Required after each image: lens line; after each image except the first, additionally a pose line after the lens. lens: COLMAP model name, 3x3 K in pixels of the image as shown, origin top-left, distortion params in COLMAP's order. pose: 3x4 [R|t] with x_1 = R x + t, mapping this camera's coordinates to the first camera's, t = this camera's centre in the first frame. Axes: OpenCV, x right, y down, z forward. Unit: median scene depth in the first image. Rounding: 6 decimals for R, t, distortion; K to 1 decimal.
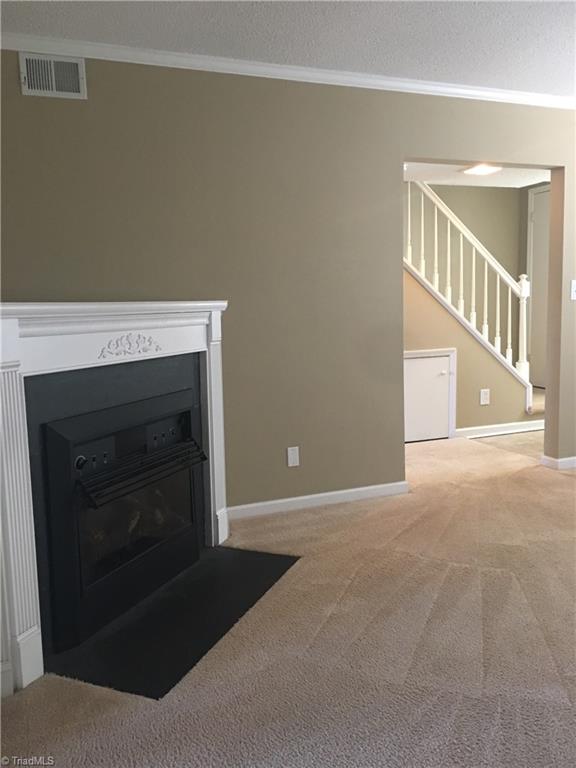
lens RADIAL K [[645.3, 0, 288.6], [0, 645.3, 379.4], [0, 0, 1]] dist [0.030378, -0.001142]
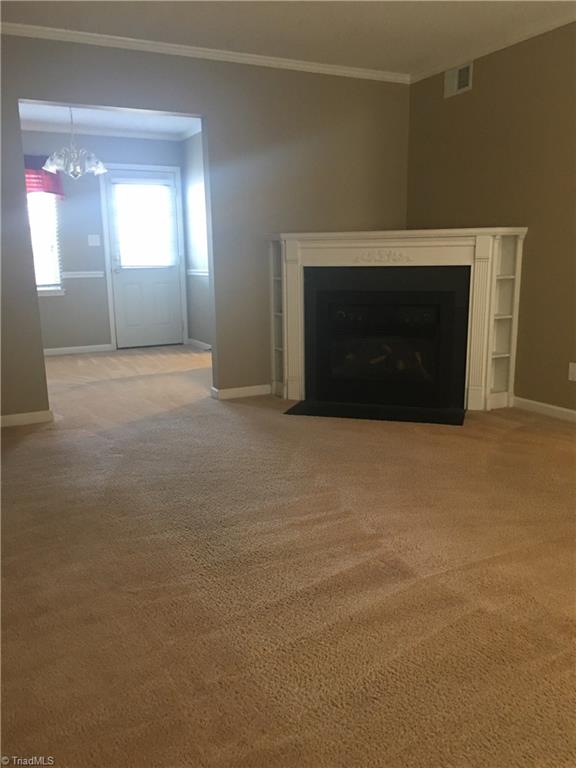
lens RADIAL K [[645.3, 0, 288.6], [0, 645.3, 379.4], [0, 0, 1]] dist [0.030378, -0.001142]
pose [[0.029414, 0.228742, -0.973043, 1.273145], [-0.095409, 0.969662, 0.225063, -0.083332], [0.995003, 0.086217, 0.050346, 0.569321]]
